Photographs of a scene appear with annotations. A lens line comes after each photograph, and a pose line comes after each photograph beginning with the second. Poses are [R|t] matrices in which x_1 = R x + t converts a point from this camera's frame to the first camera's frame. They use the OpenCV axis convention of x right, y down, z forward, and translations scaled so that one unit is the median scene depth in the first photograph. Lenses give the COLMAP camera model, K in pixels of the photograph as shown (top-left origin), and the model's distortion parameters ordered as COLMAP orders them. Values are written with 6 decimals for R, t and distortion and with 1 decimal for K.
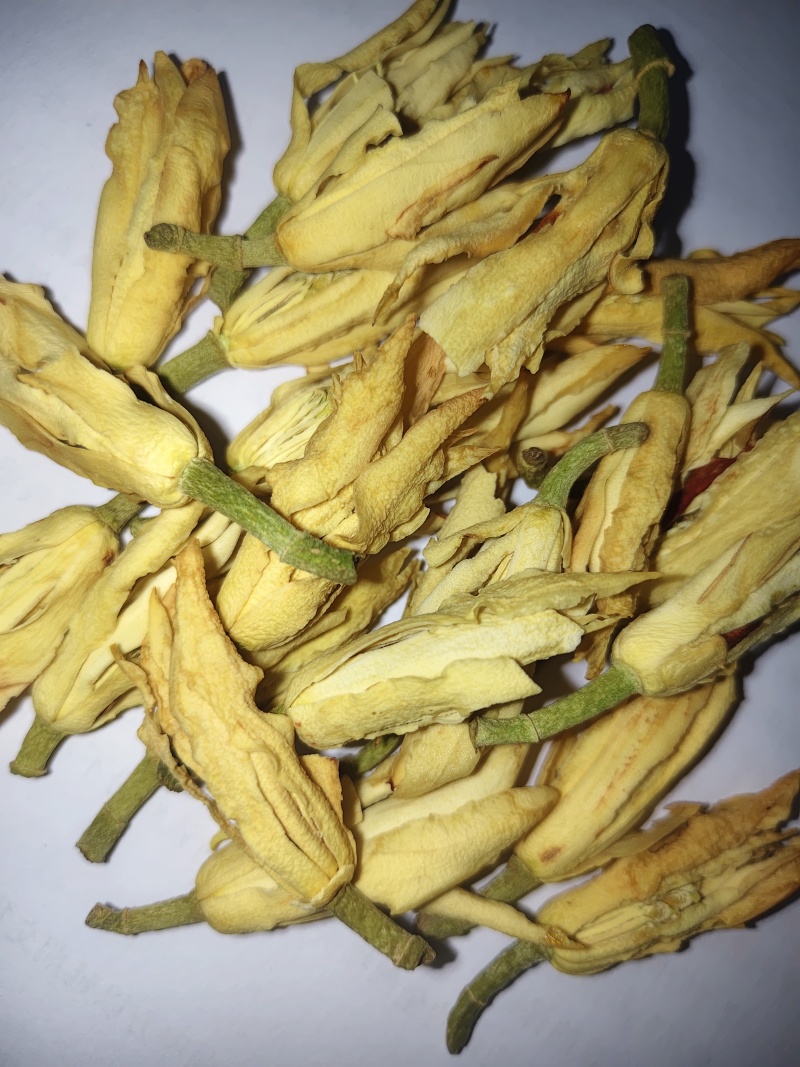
lens RADIAL K [[723.9, 0, 400.0], [0, 723.9, 533.5], [0, 0, 1]] dist [-0.043199, -0.009253]
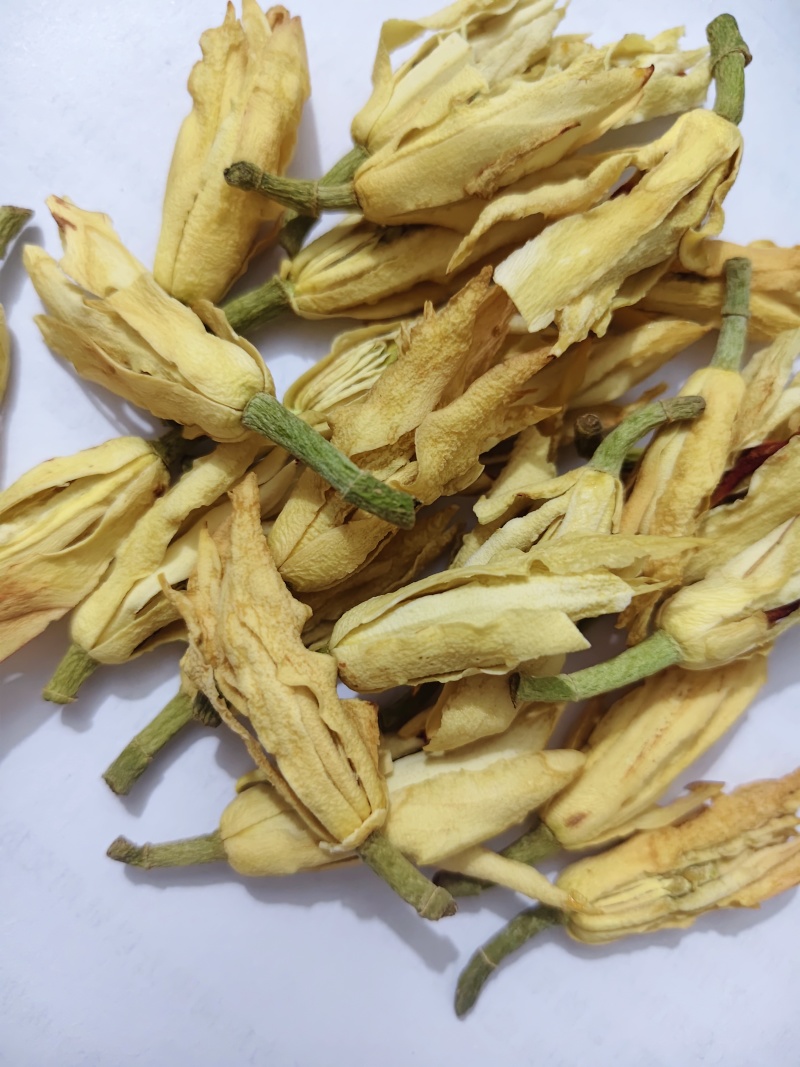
lens RADIAL K [[723.9, 0, 400.0], [0, 723.9, 533.5], [0, 0, 1]] dist [-0.043199, -0.009253]
pose [[0.996980, 0.077340, 0.007059, -0.079190], [-0.077320, 0.997002, -0.003039, 0.075232], [-0.007273, 0.002484, 0.999970, -0.004529]]
